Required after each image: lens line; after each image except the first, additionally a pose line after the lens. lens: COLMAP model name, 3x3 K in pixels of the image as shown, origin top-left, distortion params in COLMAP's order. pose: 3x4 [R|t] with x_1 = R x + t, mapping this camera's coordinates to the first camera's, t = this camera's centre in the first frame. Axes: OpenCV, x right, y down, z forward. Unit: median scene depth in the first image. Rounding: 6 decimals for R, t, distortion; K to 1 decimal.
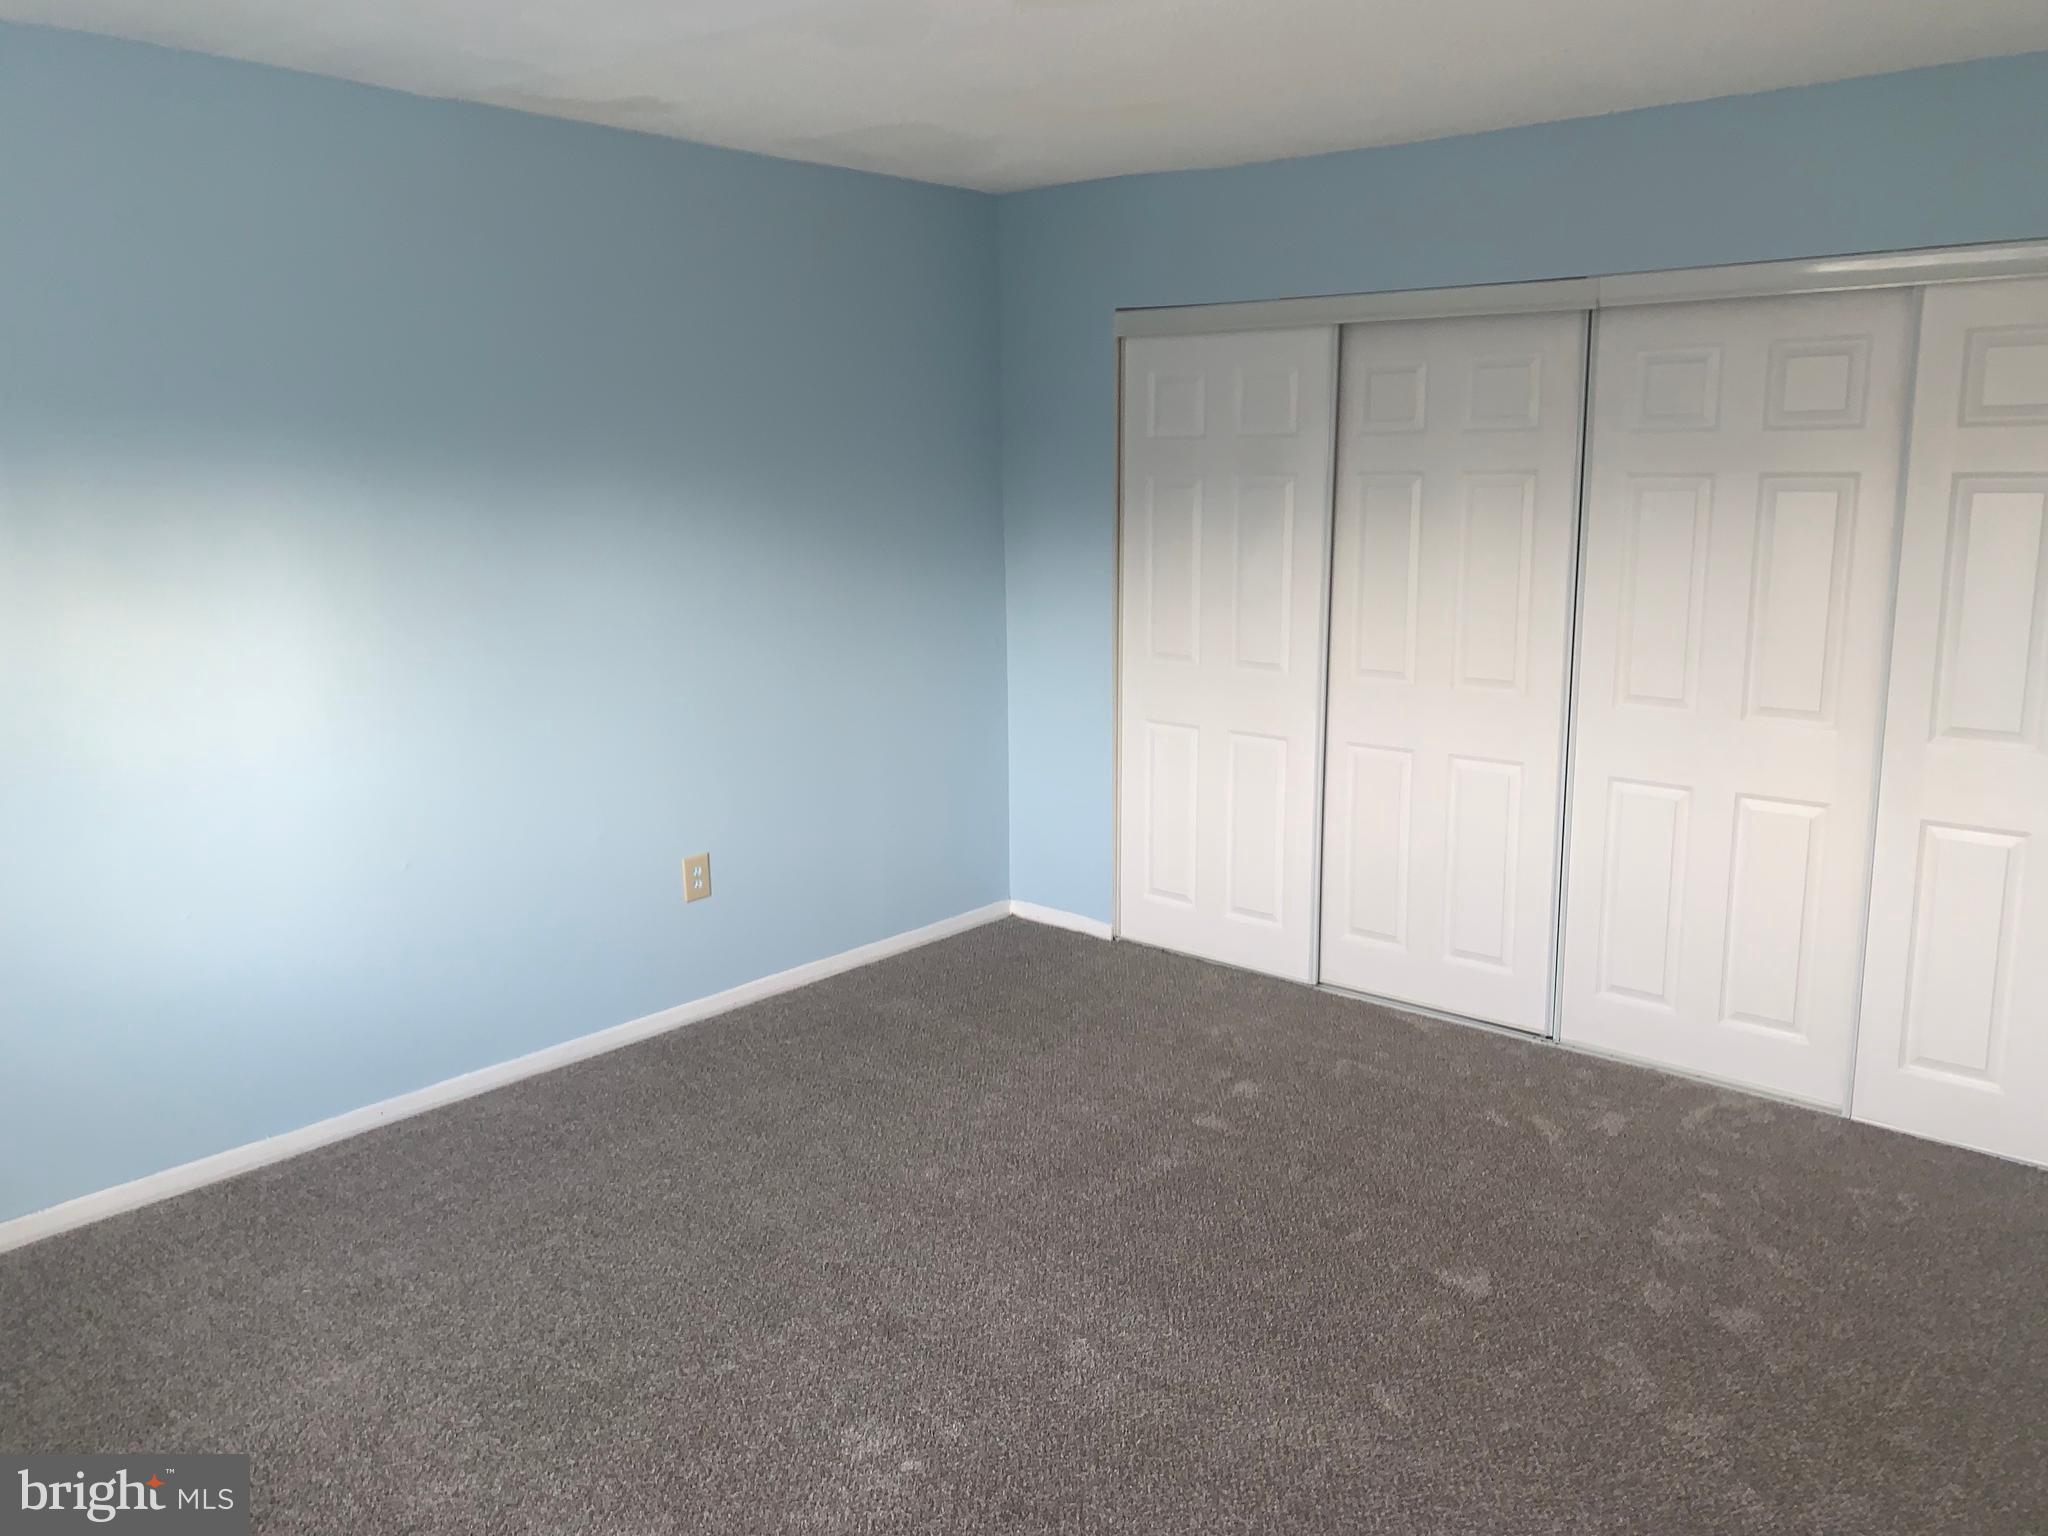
lens RADIAL K [[1584.7, 0, 1044.6], [0, 1584.7, 771.3], [0, 0, 1]] dist [0.096405, -0.117957]
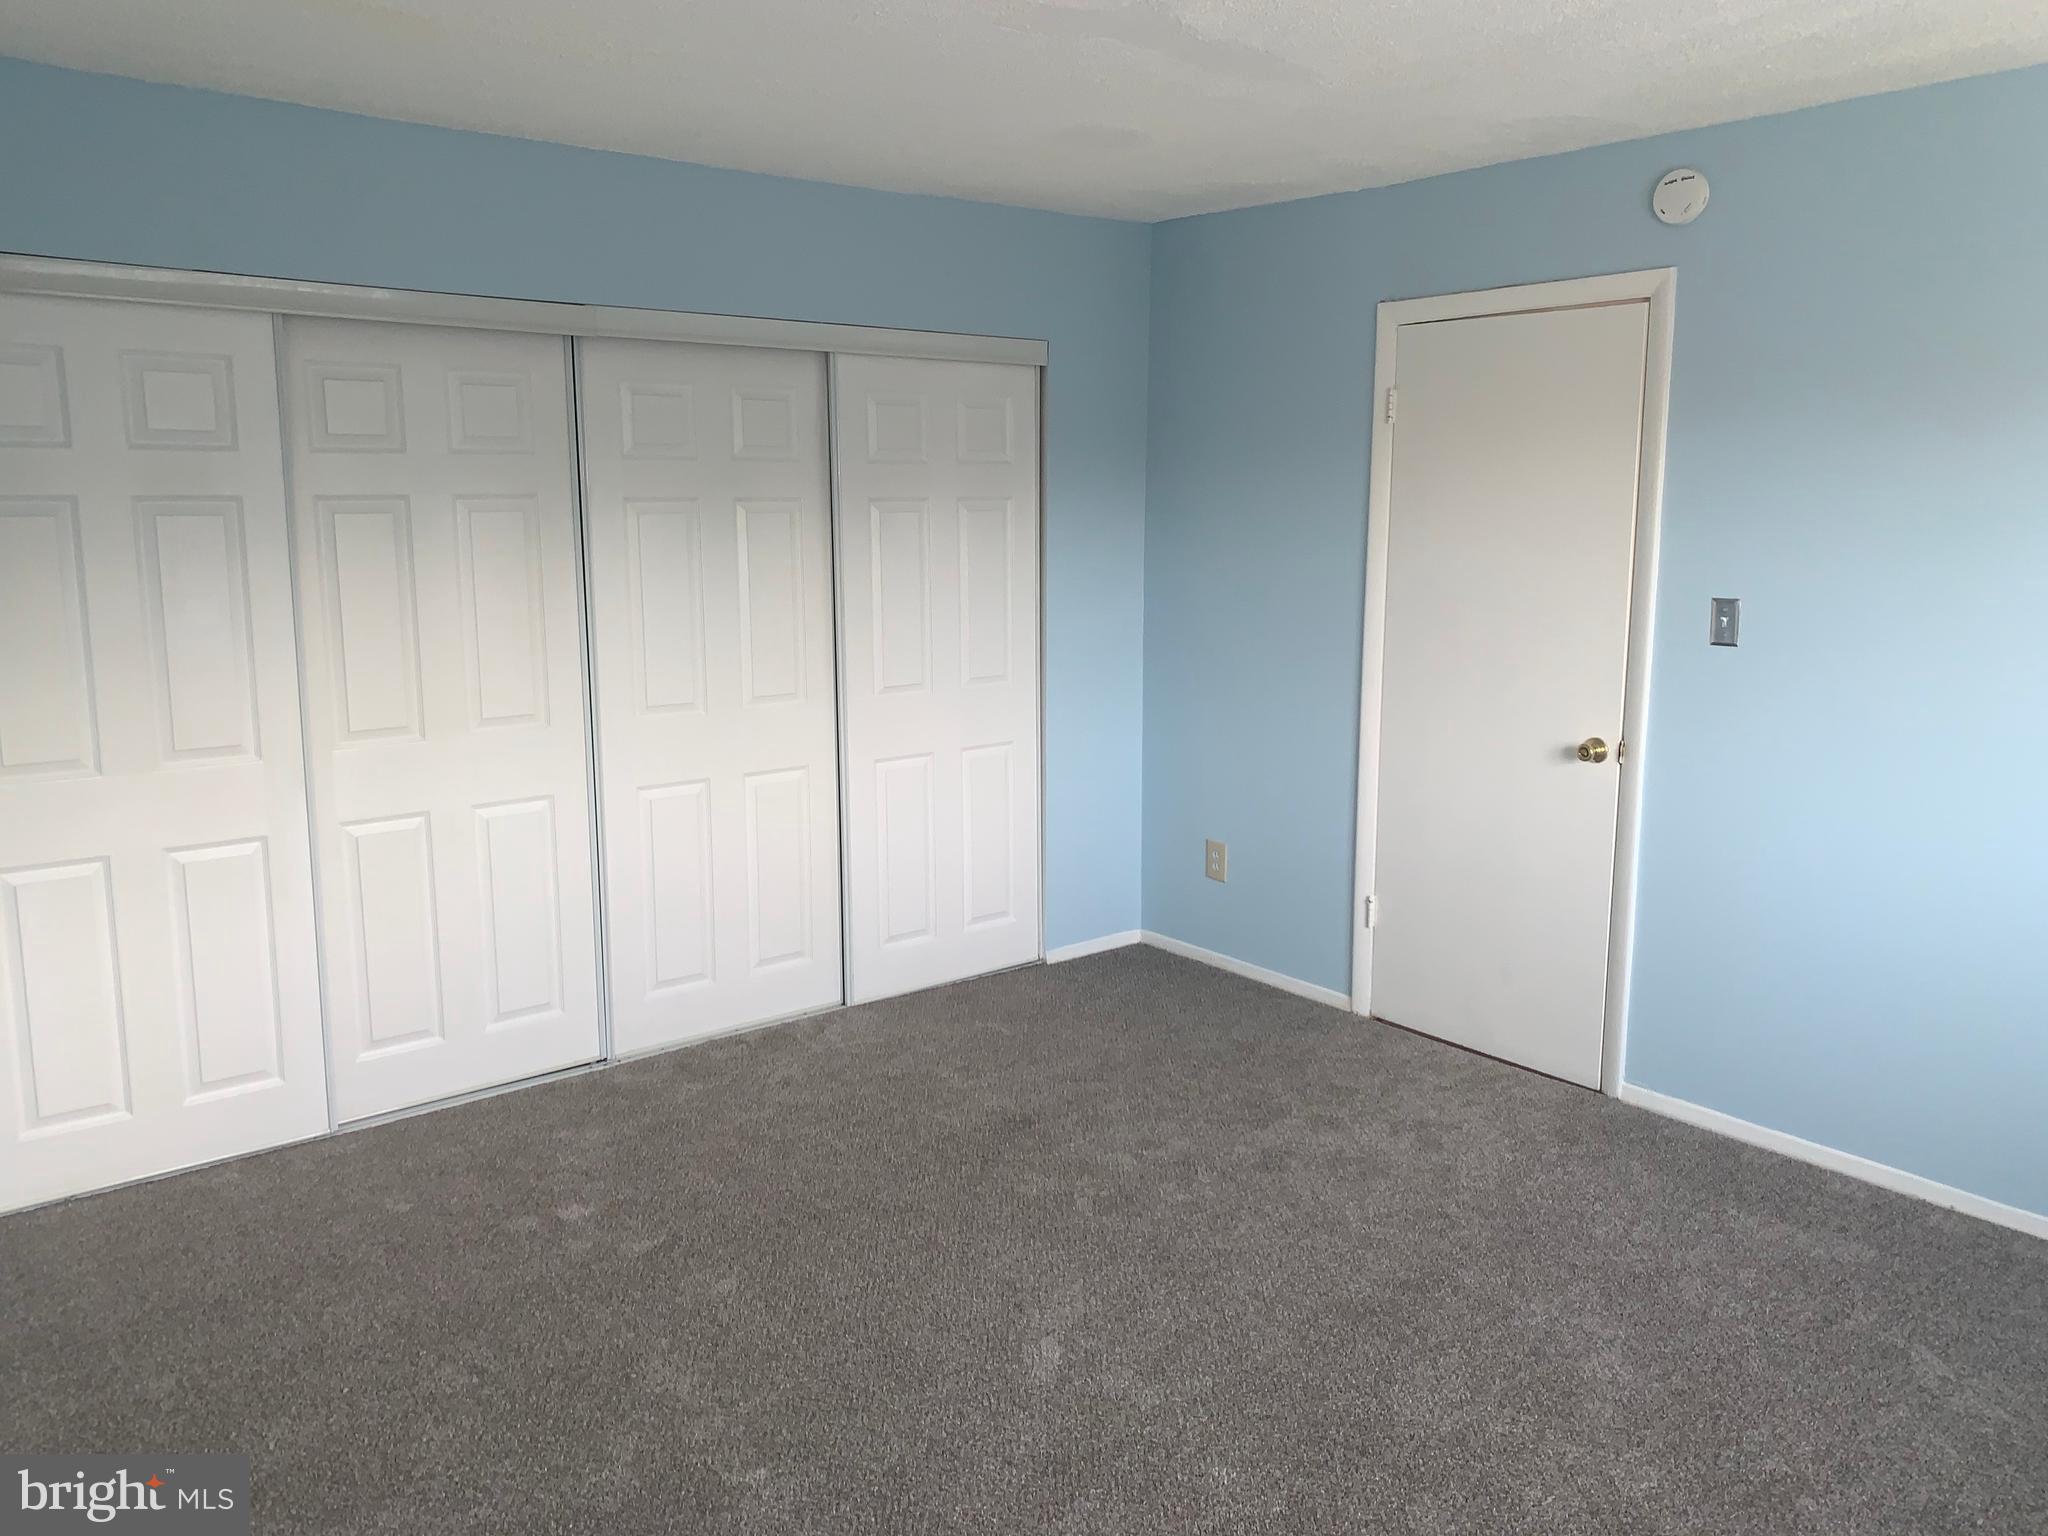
lens RADIAL K [[1584.7, 0, 1044.6], [0, 1584.7, 771.3], [0, 0, 1]] dist [0.096405, -0.117957]
pose [[0.178452, -0.179185, 0.967495, -0.623063], [0.188081, 0.971360, 0.145210, -0.111609], [-0.965806, 0.156055, 0.207042, 0.542840]]
